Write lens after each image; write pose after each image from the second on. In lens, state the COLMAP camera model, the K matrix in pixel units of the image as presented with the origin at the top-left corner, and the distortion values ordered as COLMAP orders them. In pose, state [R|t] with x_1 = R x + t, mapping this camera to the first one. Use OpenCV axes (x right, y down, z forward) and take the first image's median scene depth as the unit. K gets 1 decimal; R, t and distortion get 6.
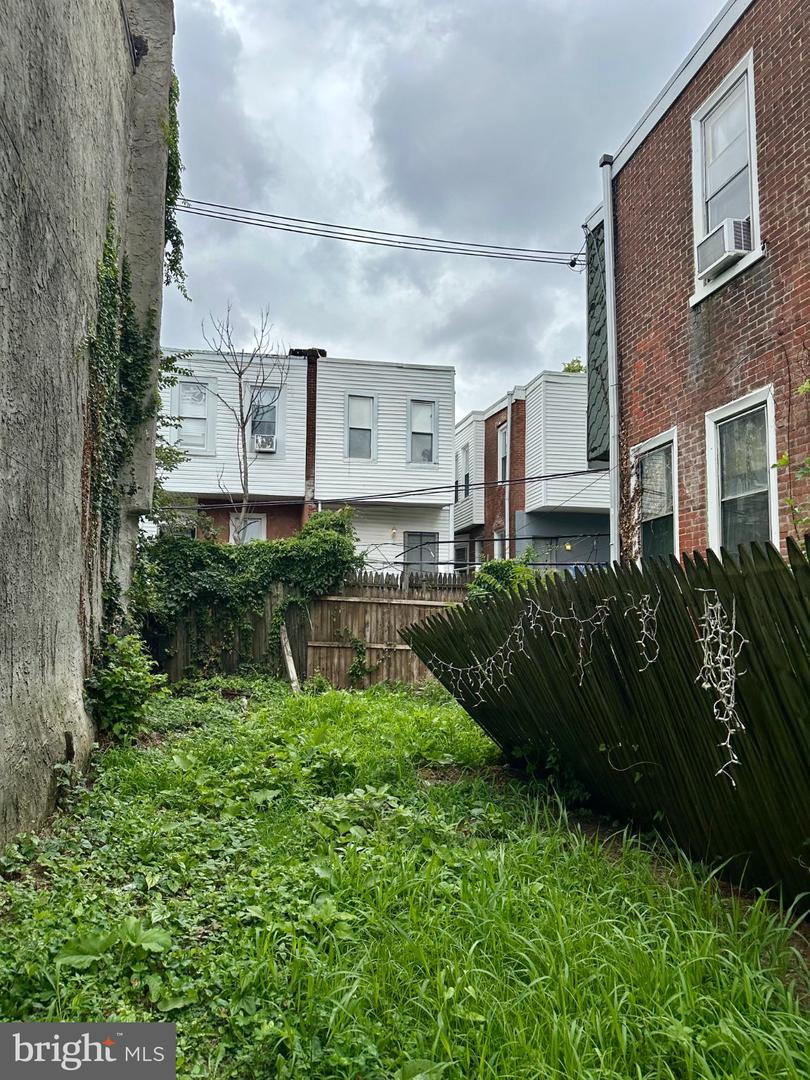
lens RADIAL K [[721.0, 0, 363.1], [0, 721.0, 544.3], [0, 0, 1]] dist [0.142913, -0.239665]
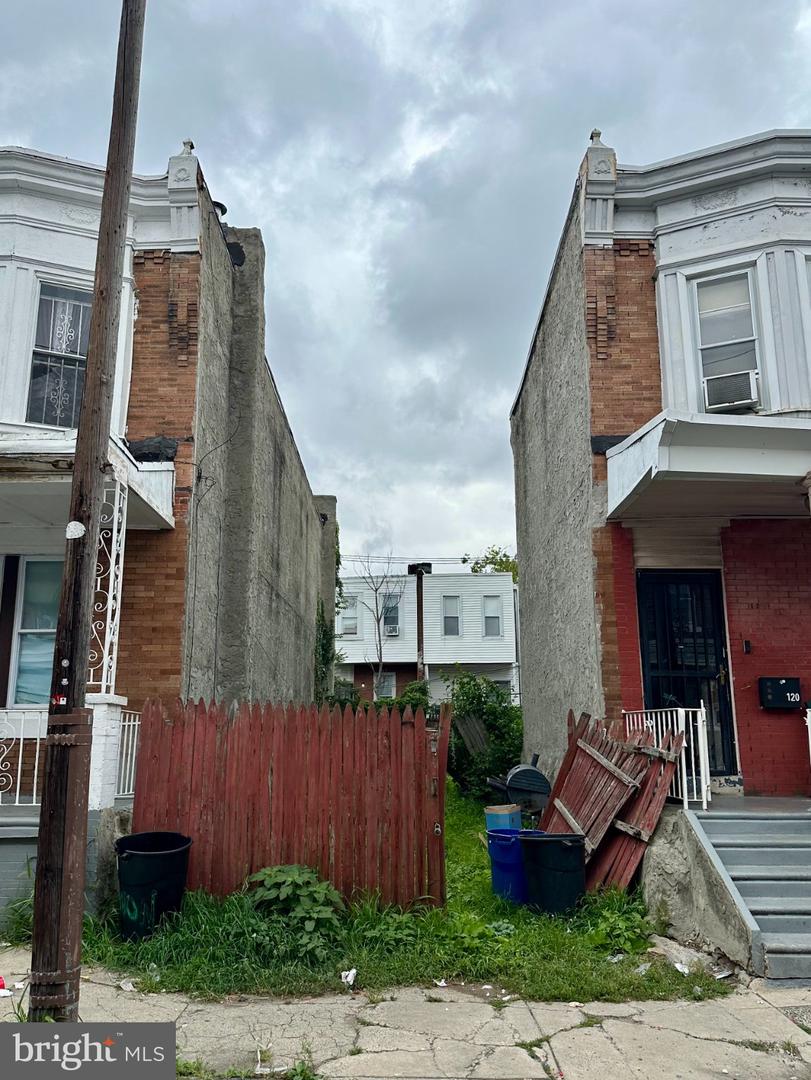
lens RADIAL K [[815.4, 0, 374.3], [0, 815.4, 577.8], [0, 0, 1]] dist [0.109233, -0.171618]
pose [[0.977984, -0.051430, -0.202244, 0.324975], [0.031209, 0.994301, -0.101935, -0.113196], [0.206334, 0.093379, 0.974016, -1.293884]]
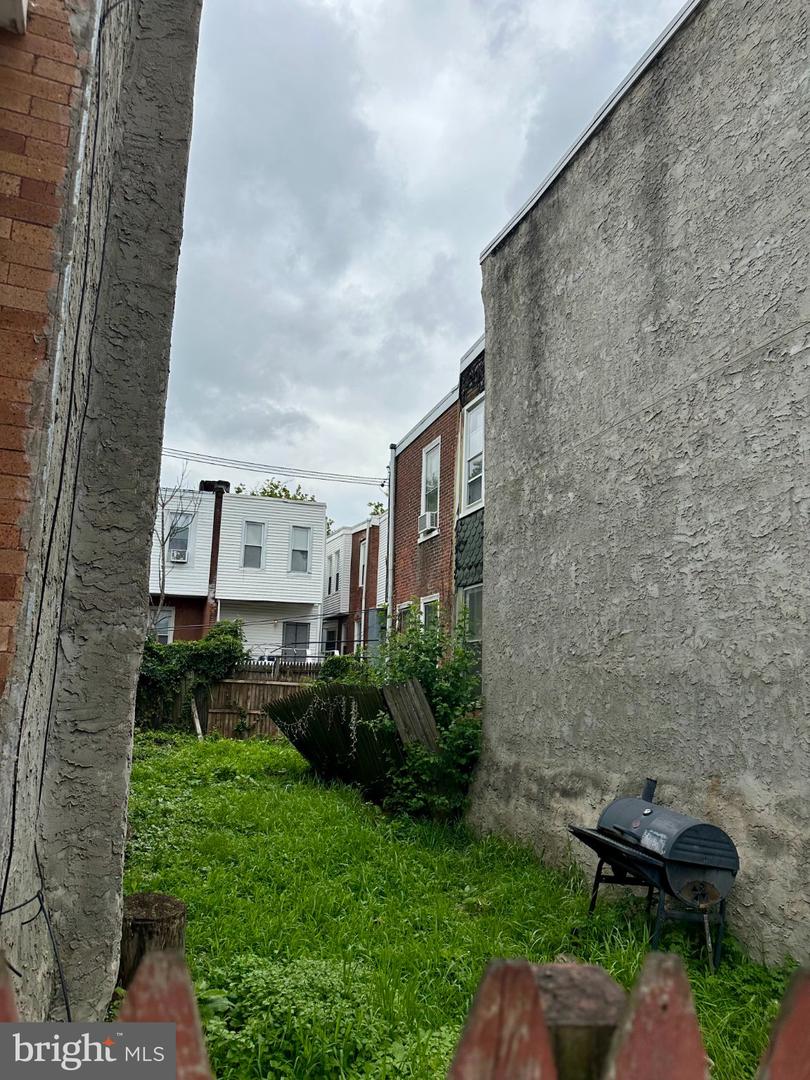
lens RADIAL K [[749.5, 0, 408.1], [0, 749.5, 542.6], [0, 0, 1]] dist [0.079367, -0.123173]
pose [[0.979649, 0.050283, 0.194318, 0.010082], [-0.035394, 0.996218, -0.079348, -0.109178], [-0.197573, 0.070855, 0.977724, -0.700916]]
